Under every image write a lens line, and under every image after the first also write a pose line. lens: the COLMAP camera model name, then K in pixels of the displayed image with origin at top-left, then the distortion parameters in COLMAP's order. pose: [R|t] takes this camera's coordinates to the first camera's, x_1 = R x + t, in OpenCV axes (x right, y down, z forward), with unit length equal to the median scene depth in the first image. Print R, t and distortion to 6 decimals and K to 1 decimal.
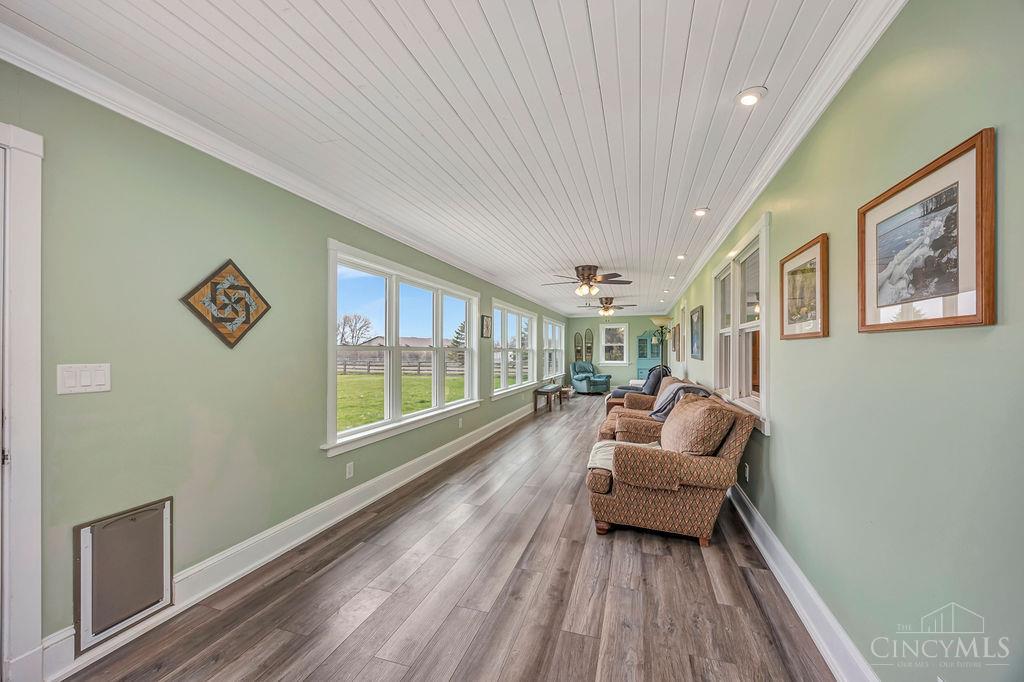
lens RADIAL K [[390.0, 0, 512.4], [0, 390.0, 344.8], [0, 0, 1]] dist [-0.001583, -0.000289]
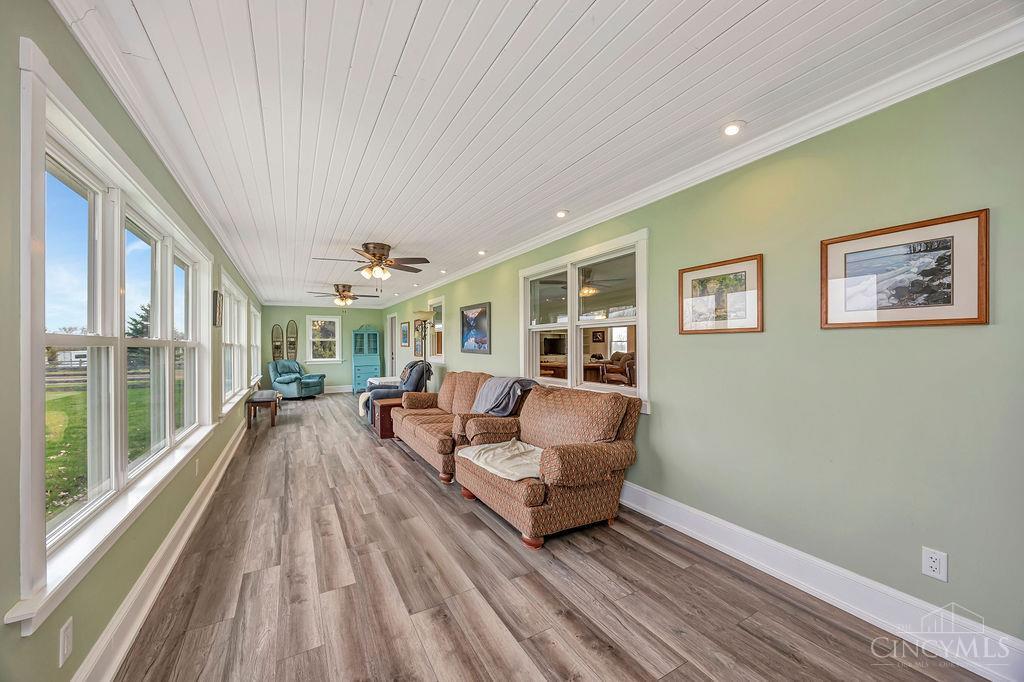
lens RADIAL K [[390.0, 0, 512.4], [0, 390.0, 344.8], [0, 0, 1]] dist [-0.001583, -0.000289]
pose [[0.675989, -0.002847, 0.736906, -0.250839], [-0.004703, 0.999956, 0.008177, 0.005491], [-0.736897, -0.008993, 0.675945, 0.244953]]
